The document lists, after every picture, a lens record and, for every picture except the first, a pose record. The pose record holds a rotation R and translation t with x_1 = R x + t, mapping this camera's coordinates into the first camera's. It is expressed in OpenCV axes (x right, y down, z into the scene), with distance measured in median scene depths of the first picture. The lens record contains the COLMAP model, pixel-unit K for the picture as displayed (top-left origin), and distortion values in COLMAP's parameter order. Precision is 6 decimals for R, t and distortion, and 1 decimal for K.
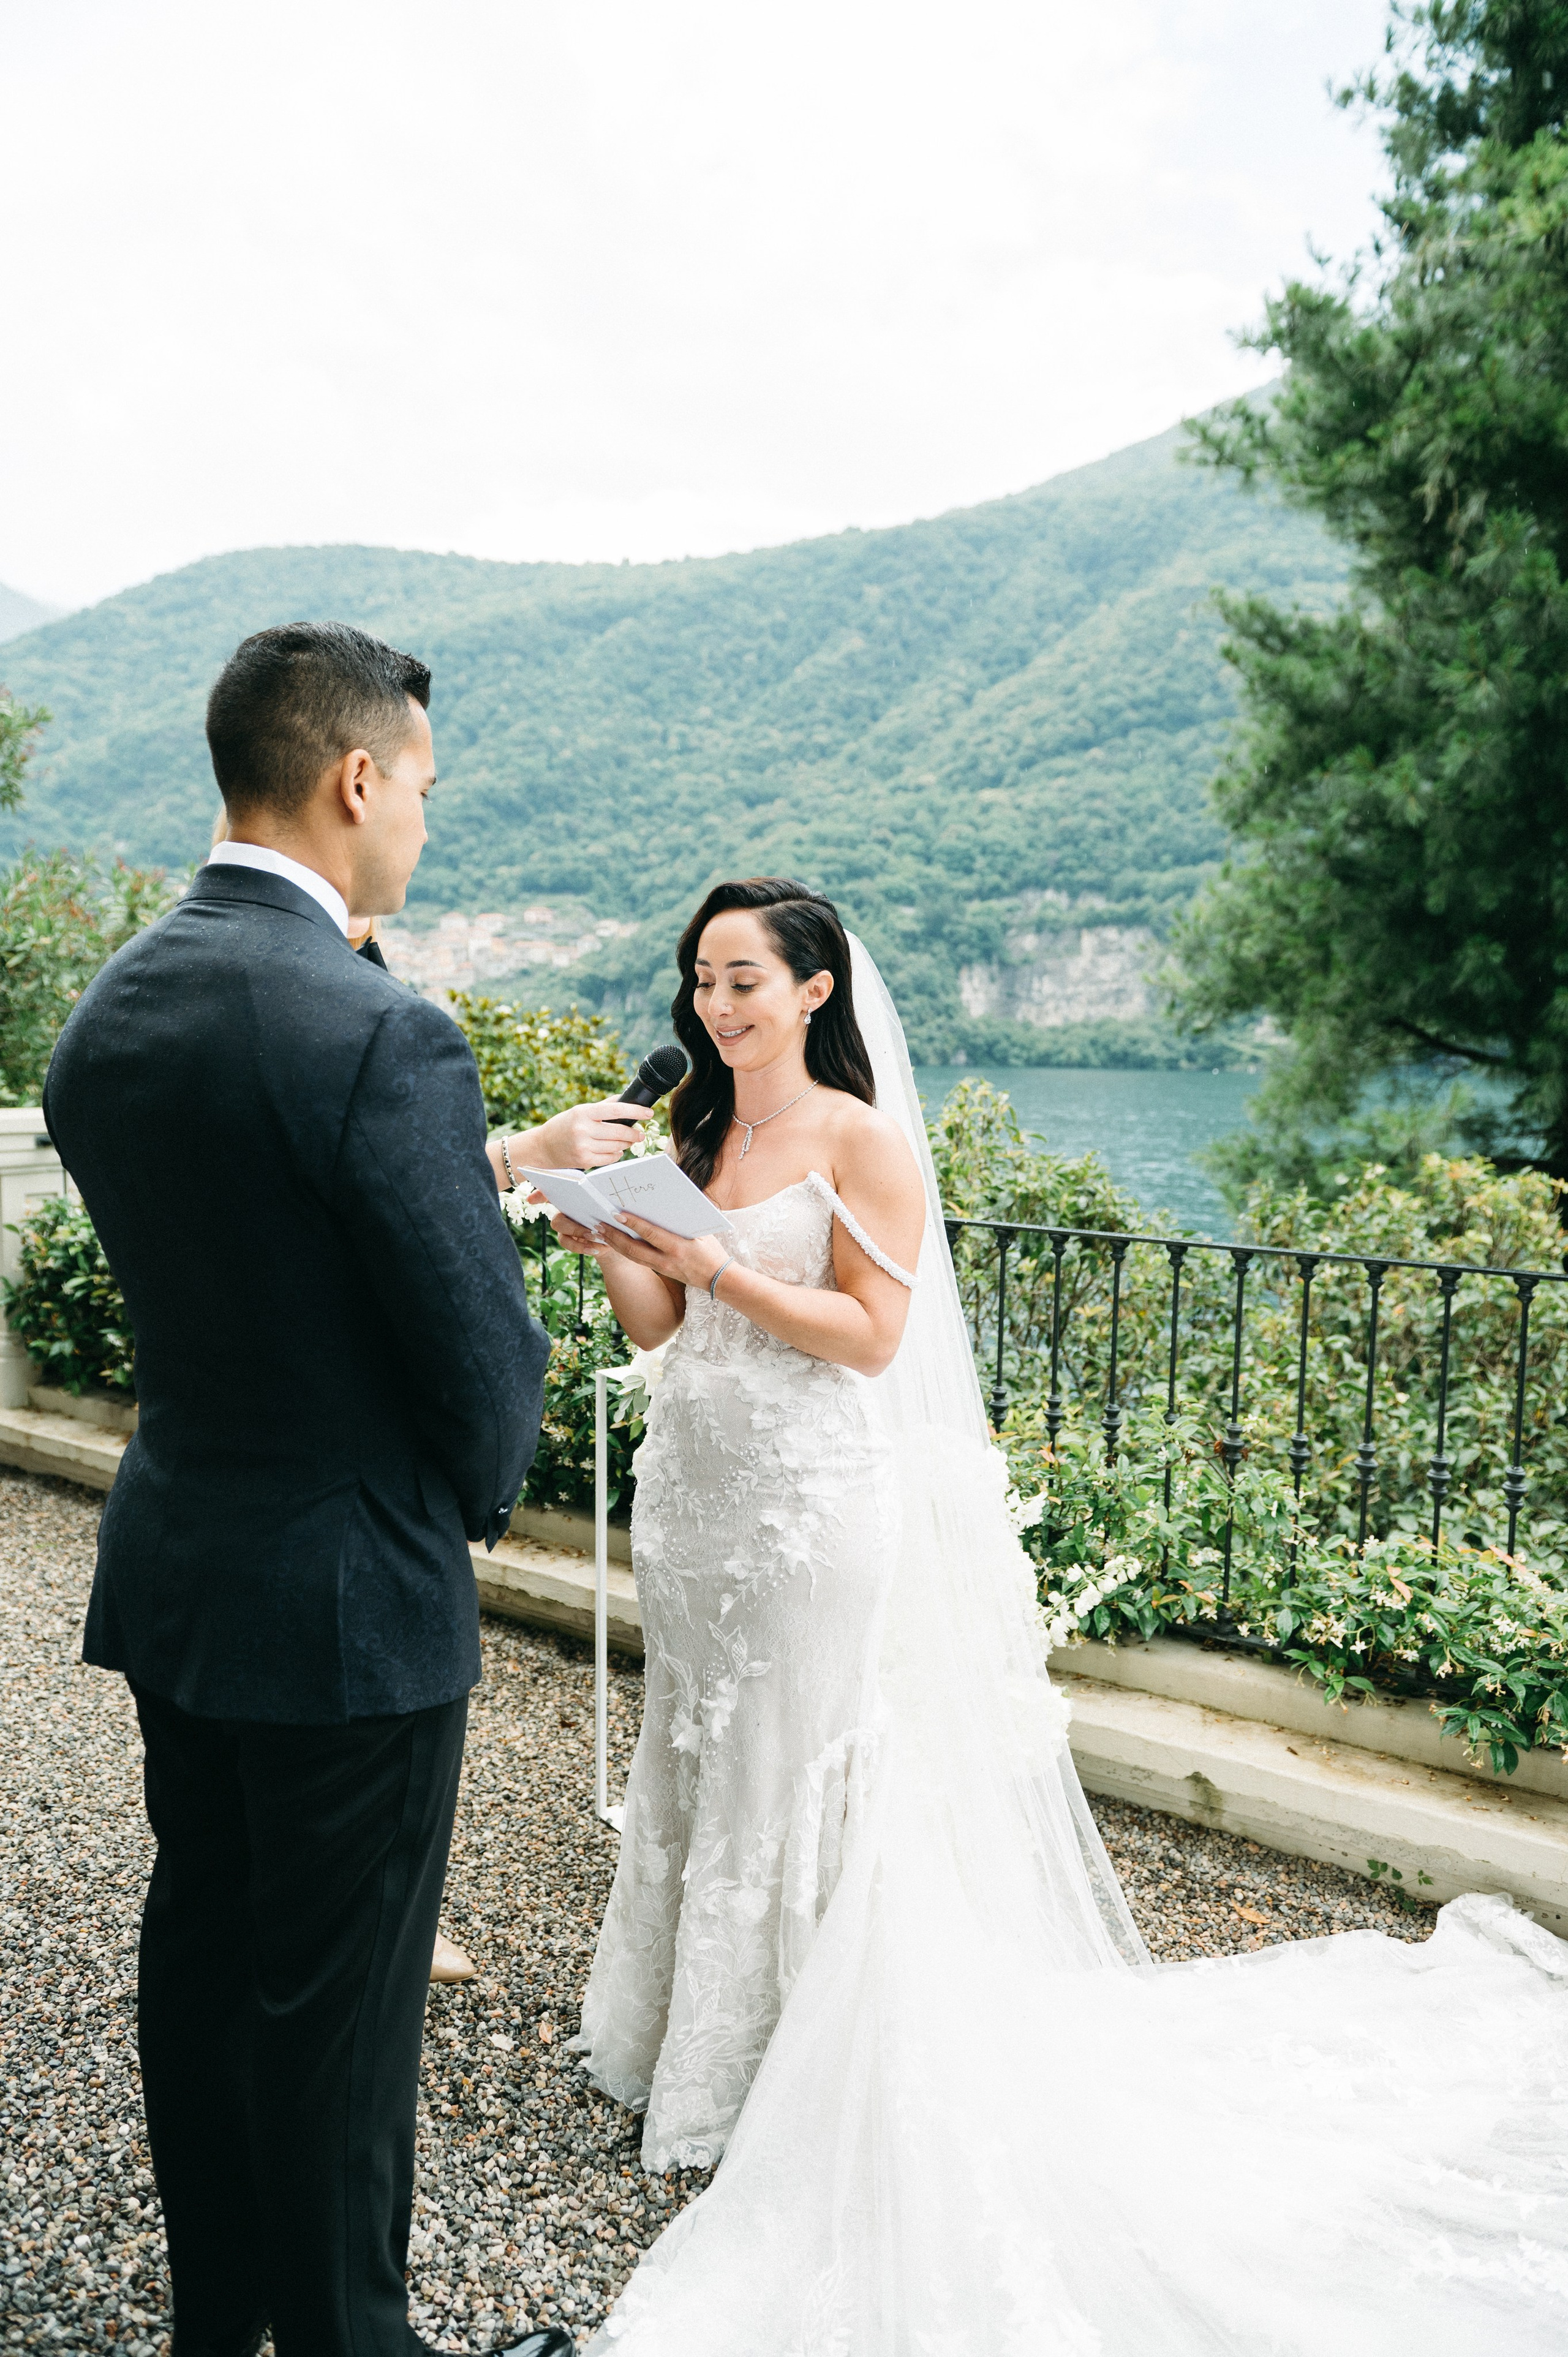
lens RADIAL K [[1593.7, 0, 782.0], [0, 1593.7, 1169.4], [0, 0, 1]] dist [-0.011895, -0.002096]
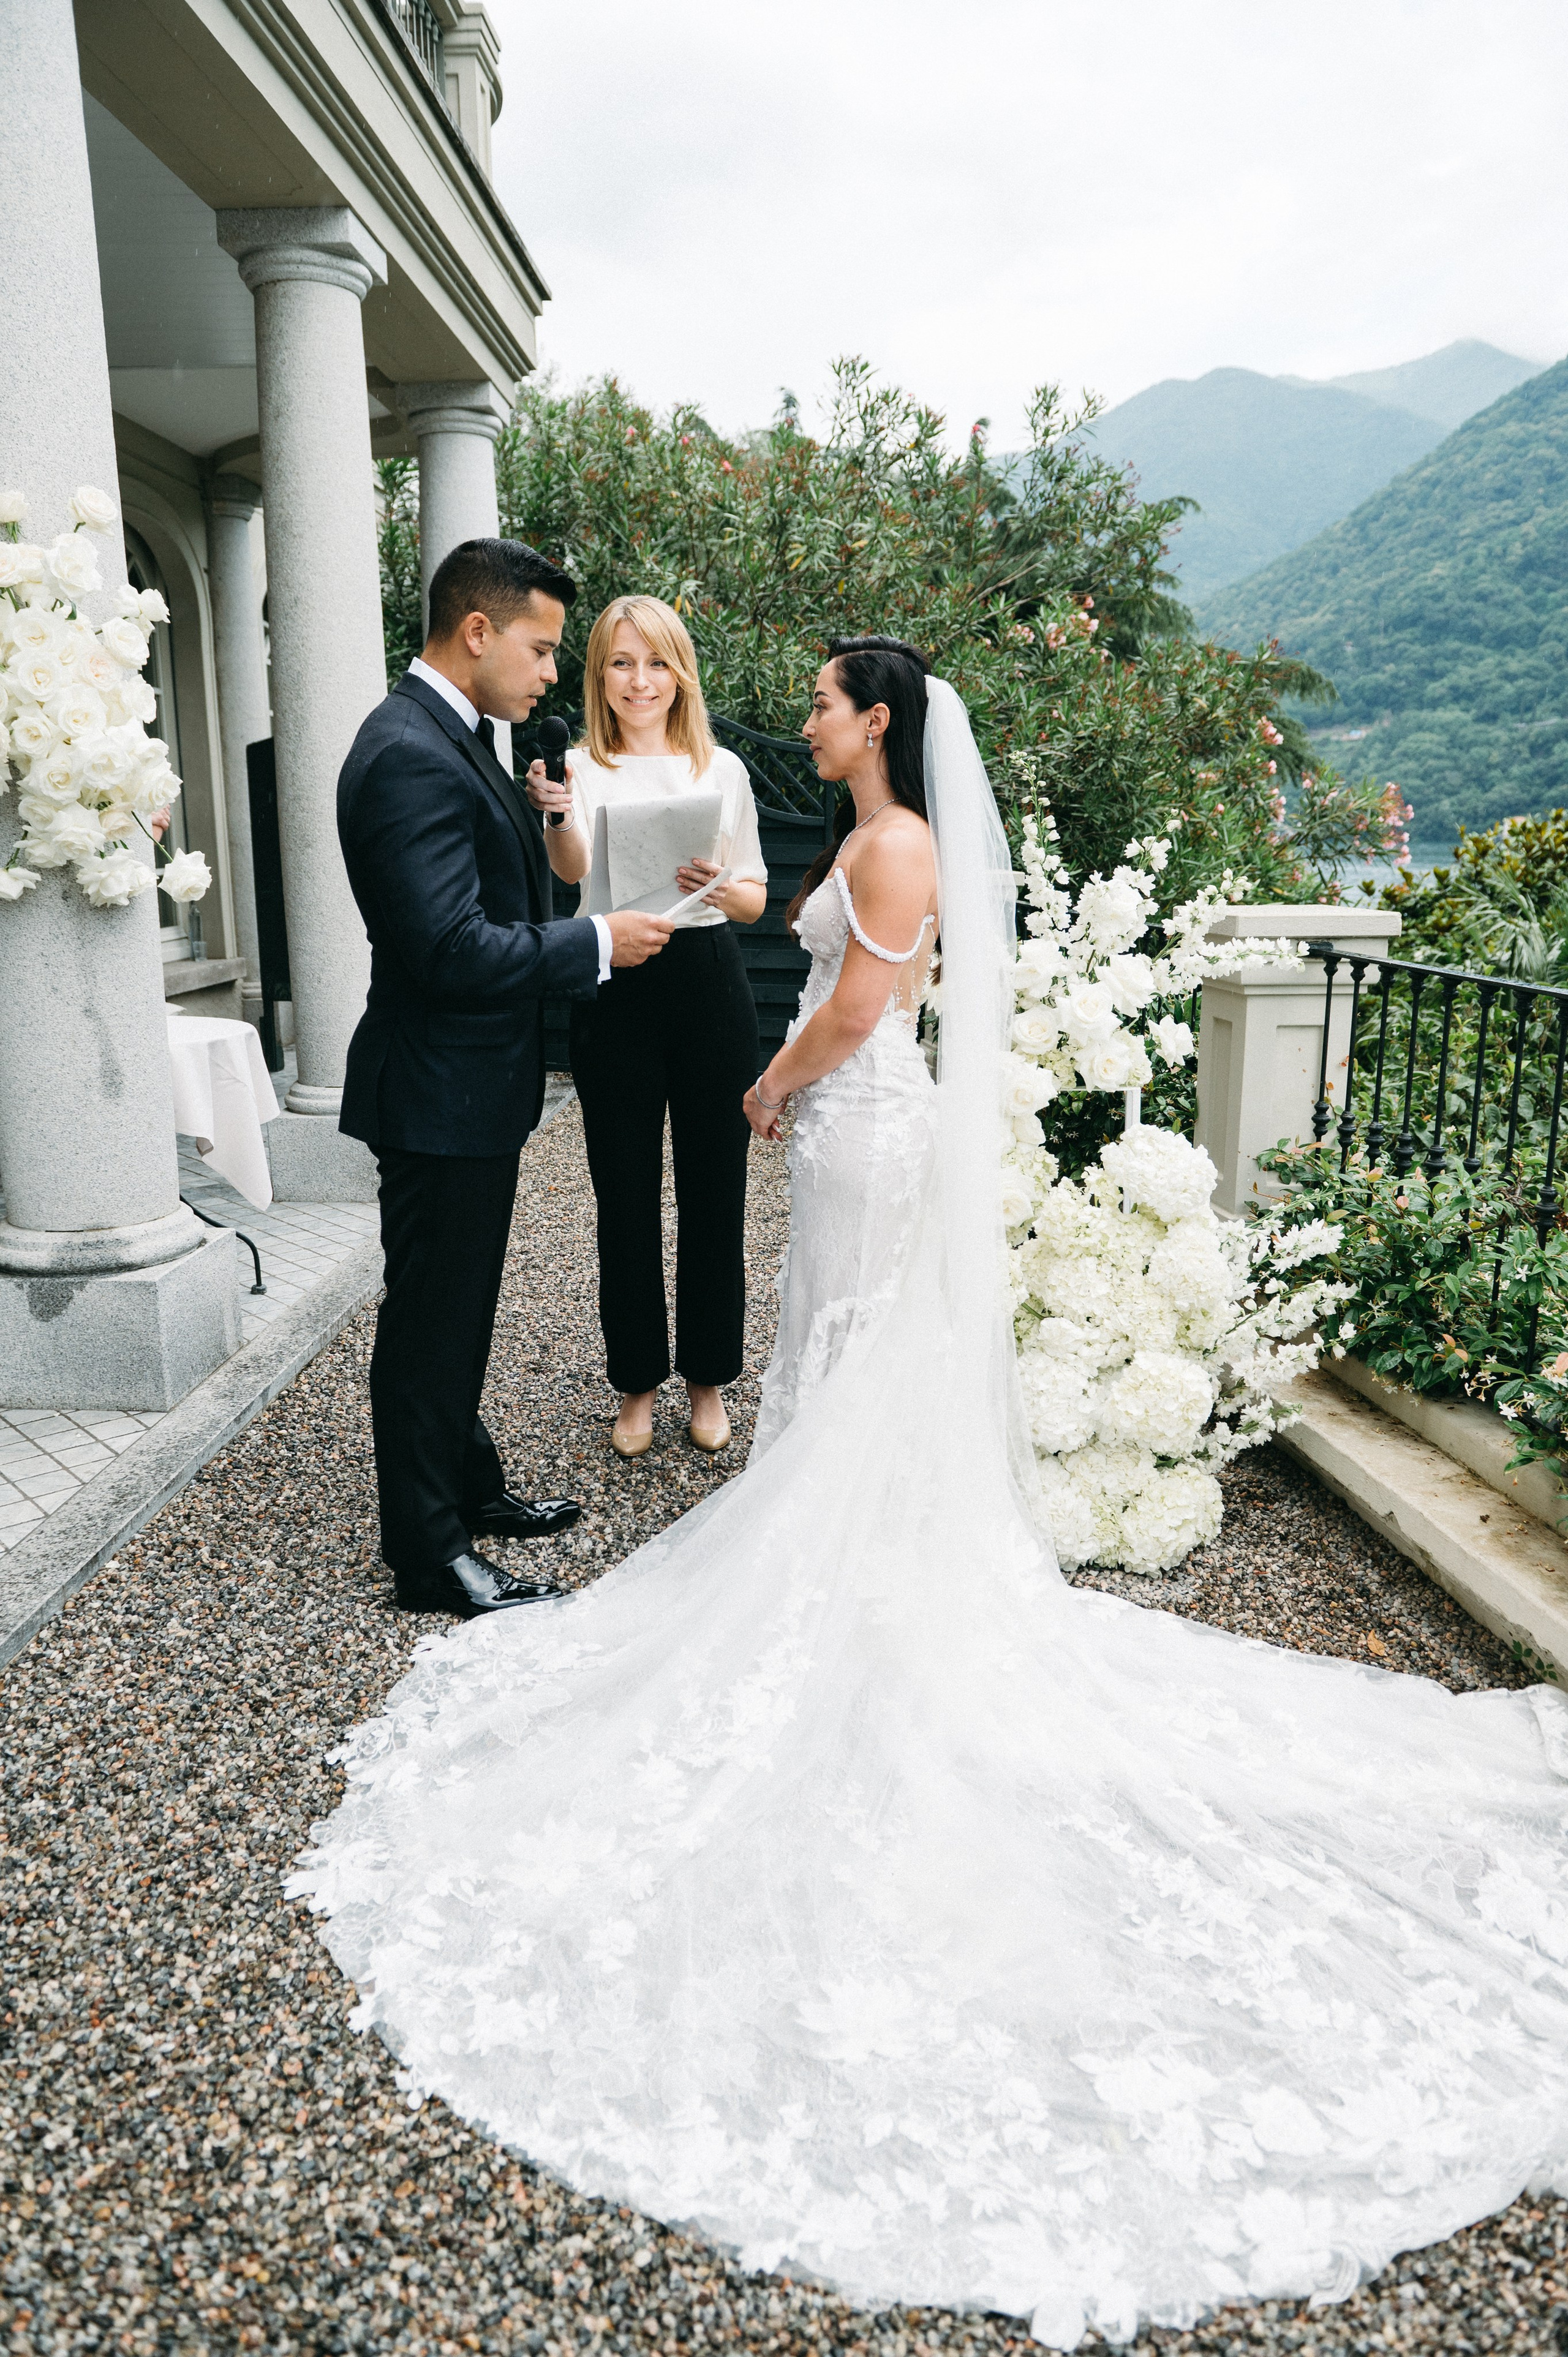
lens RADIAL K [[1636.4, 0, 786.4], [0, 1636.4, 1188.4], [0, 0, 1]] dist [-0.012519, -0.003638]
pose [[0.676846, 0.141583, -0.722381, 0.638615], [-0.044403, 0.987395, 0.151921, 0.035139], [0.734784, -0.070751, 0.674601, 0.037915]]
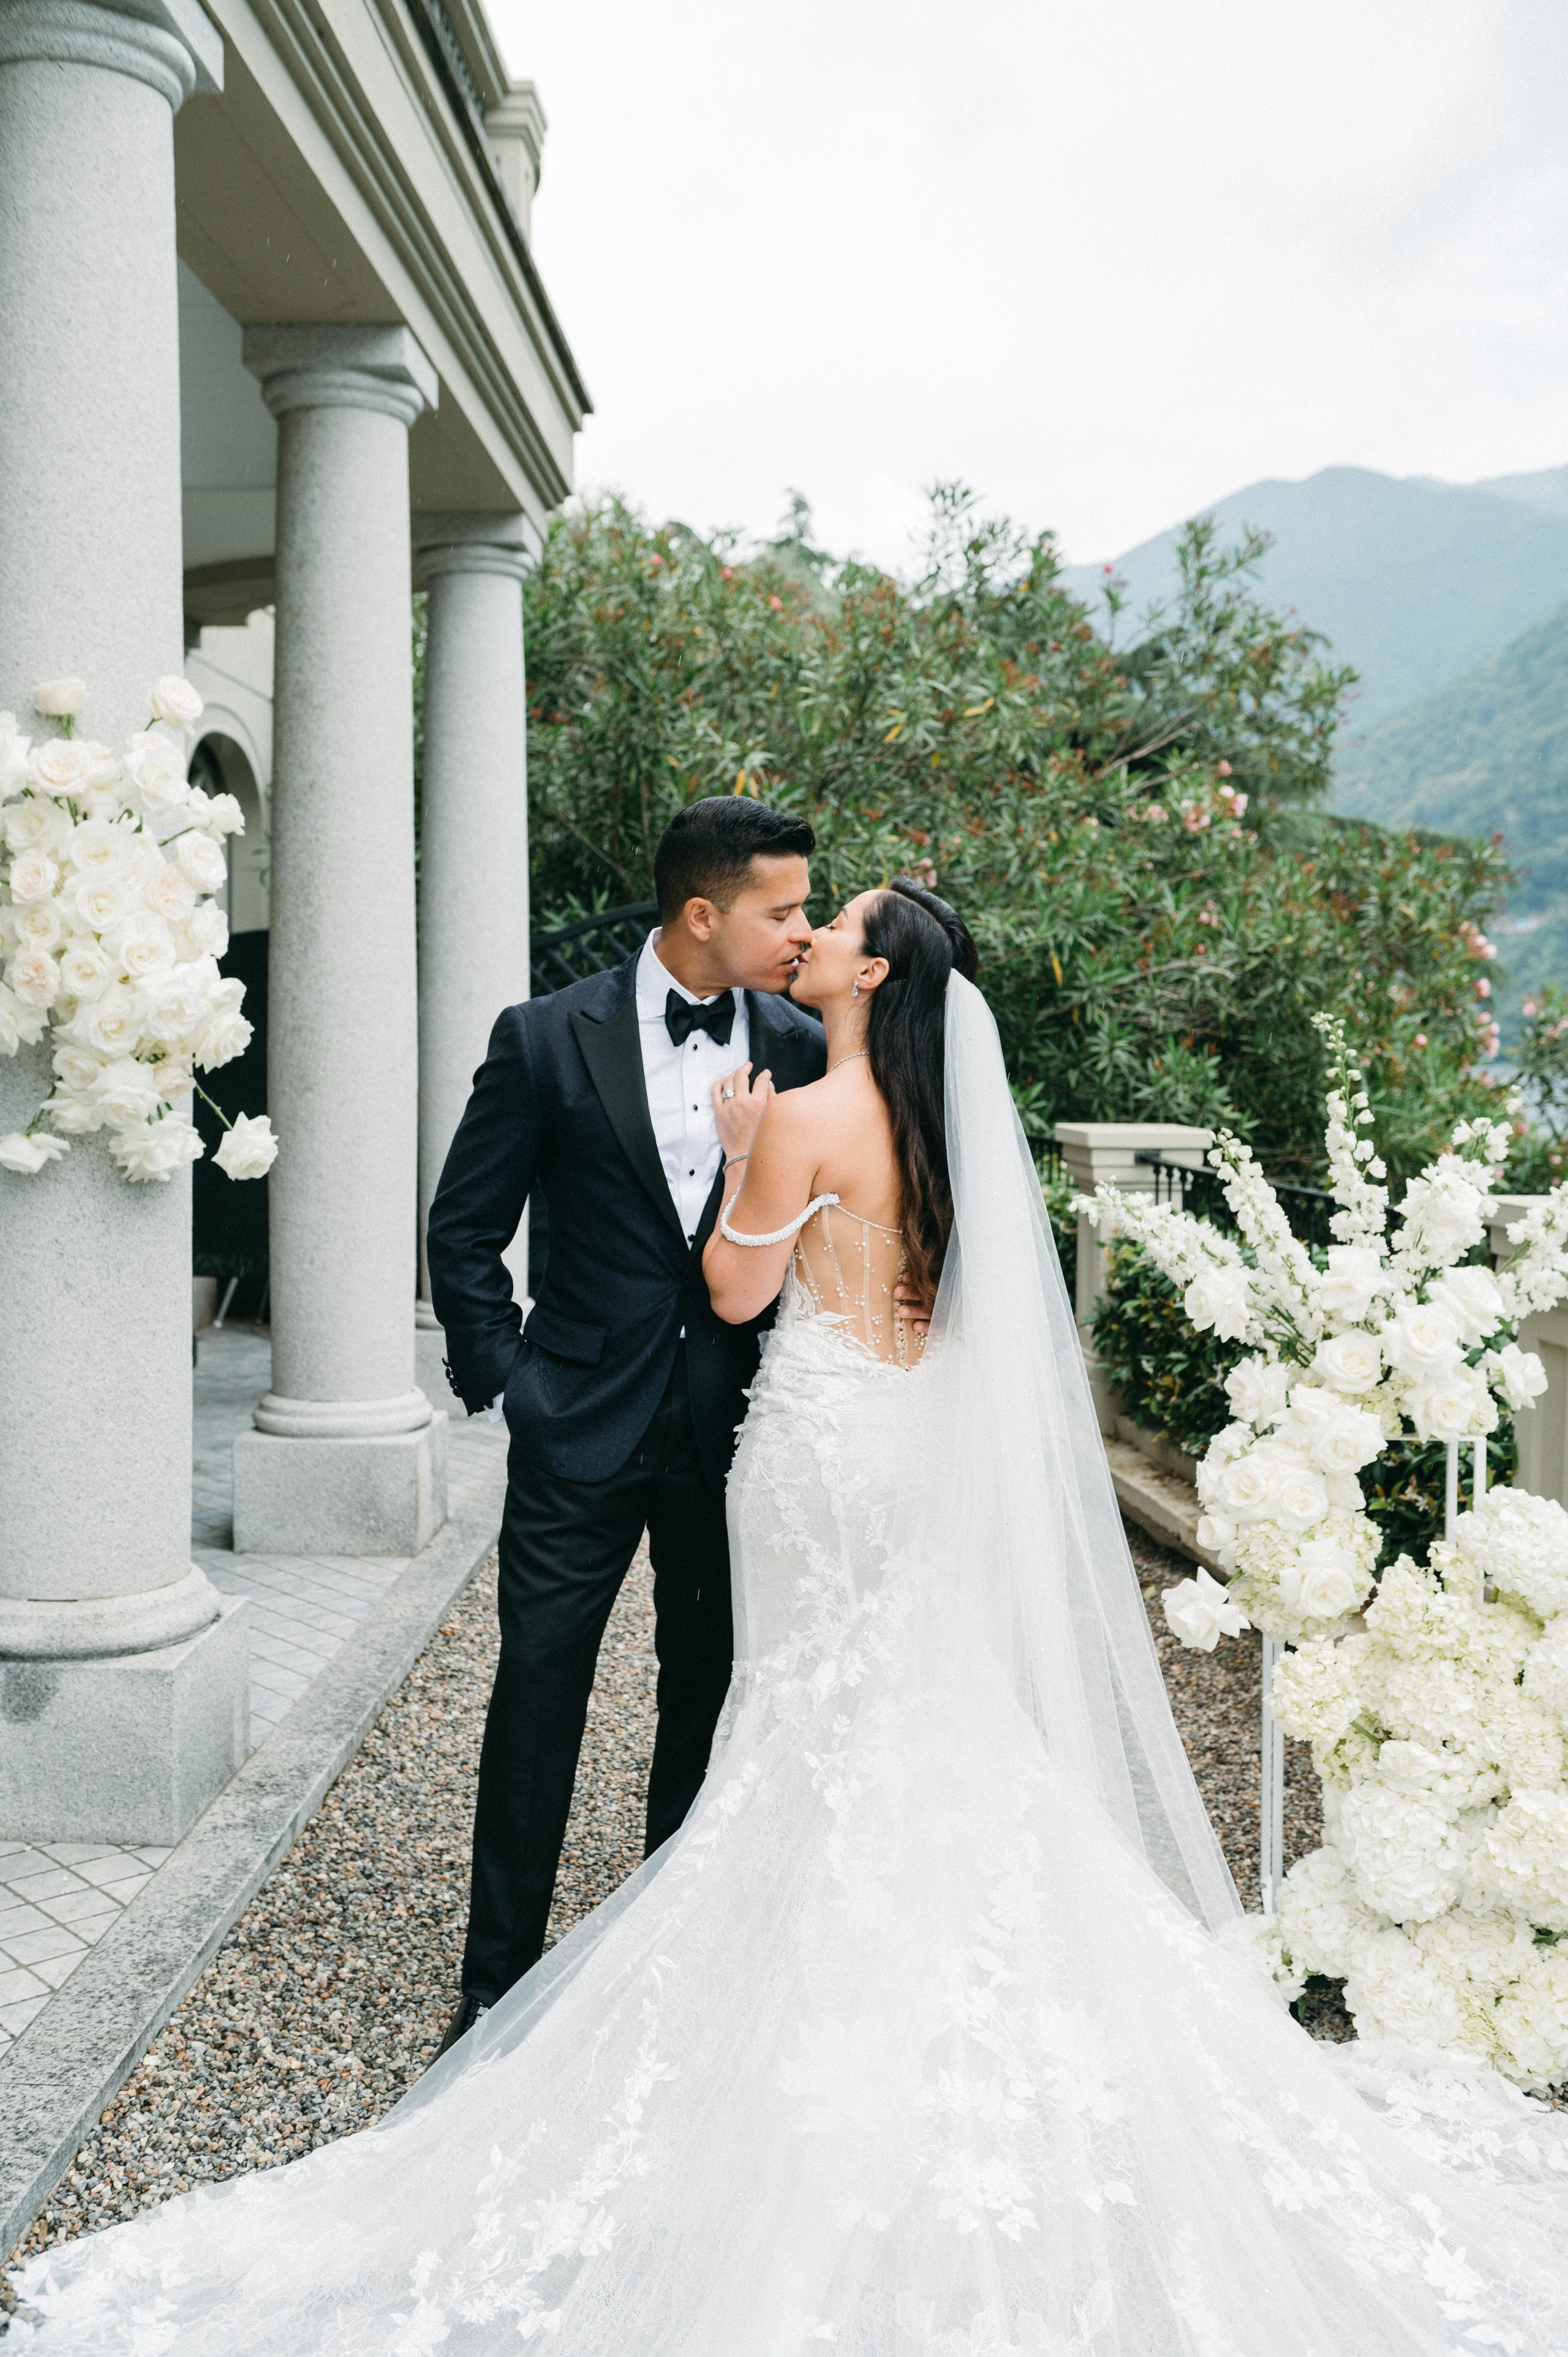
lens RADIAL K [[2226.2, 0, 768.1], [0, 2226.2, 1179.4], [0, 0, 1]] dist [-0.010653, -0.009952]
pose [[0.676485, 0.039985, -0.735370, 0.594932], [-0.058876, 0.998265, 0.000118, 0.013371], [0.734099, 0.043216, 0.677666, -0.102118]]
